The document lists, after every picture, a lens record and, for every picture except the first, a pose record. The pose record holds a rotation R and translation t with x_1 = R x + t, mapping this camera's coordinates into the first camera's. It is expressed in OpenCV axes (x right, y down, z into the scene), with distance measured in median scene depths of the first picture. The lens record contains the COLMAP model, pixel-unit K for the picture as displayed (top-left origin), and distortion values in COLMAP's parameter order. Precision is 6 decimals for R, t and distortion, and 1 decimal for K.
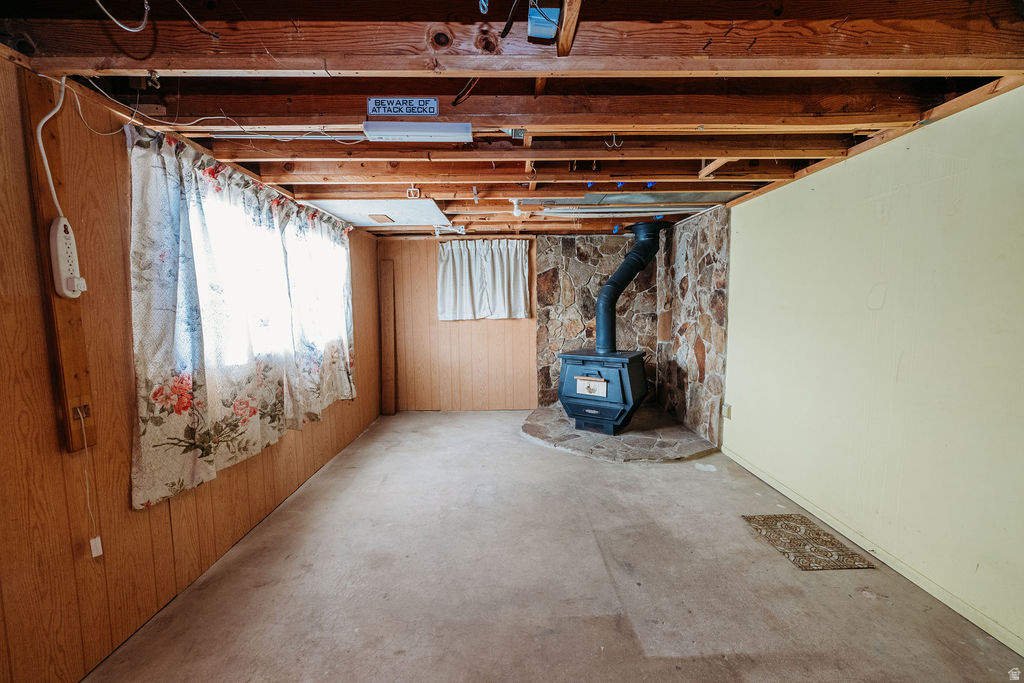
lens RADIAL K [[406.4, 0, 517.2], [0, 406.4, 339.1], [0, 0, 1]] dist [-0.001400, 0.000493]
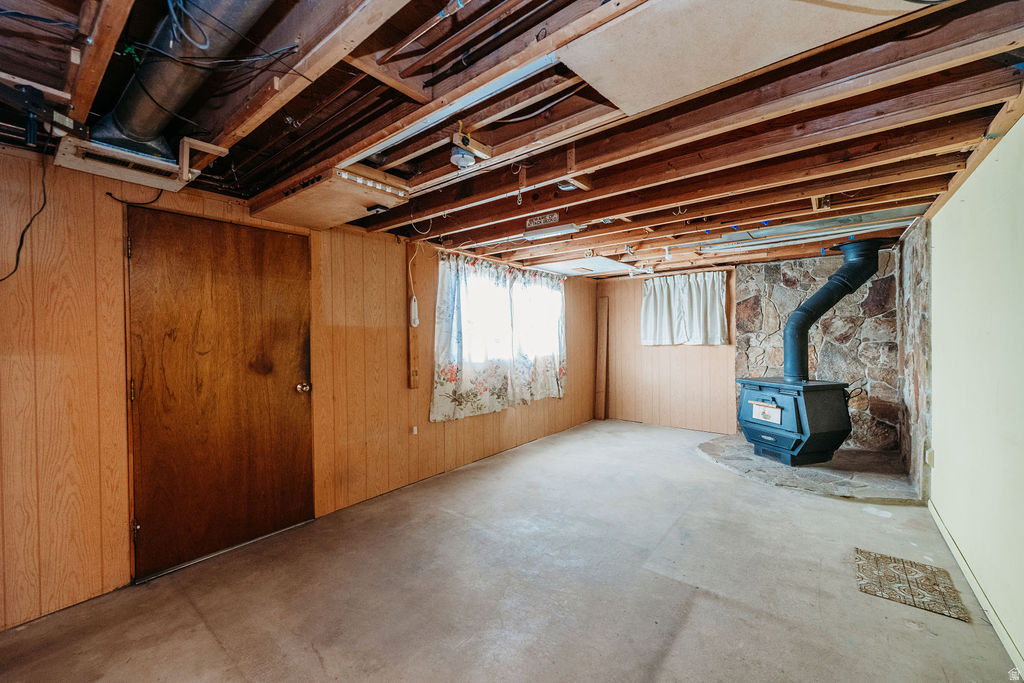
lens RADIAL K [[406.4, 0, 510.5], [0, 406.4, 340.5], [0, 0, 1]] dist [-0.001400, 0.000493]
pose [[0.765416, 0.013811, -0.643387, 0.378354], [-0.057952, 0.997187, -0.047538, 0.026332], [0.640921, 0.073672, 0.764063, -0.208184]]
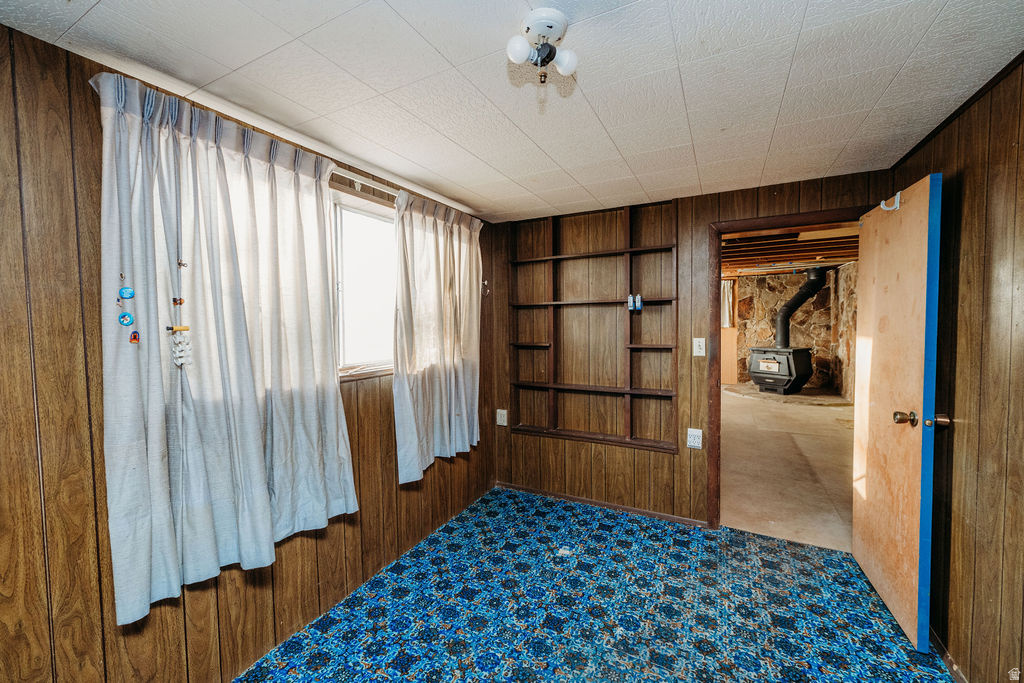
lens RADIAL K [[406.4, 0, 512.8], [0, 406.4, 340.9], [0, 0, 1]] dist [-0.001400, 0.000493]
pose [[0.876112, 0.023015, -0.481557, 0.061749], [-0.038453, 0.999013, -0.022213, 0.099554], [0.480571, 0.037979, 0.876133, -1.166029]]
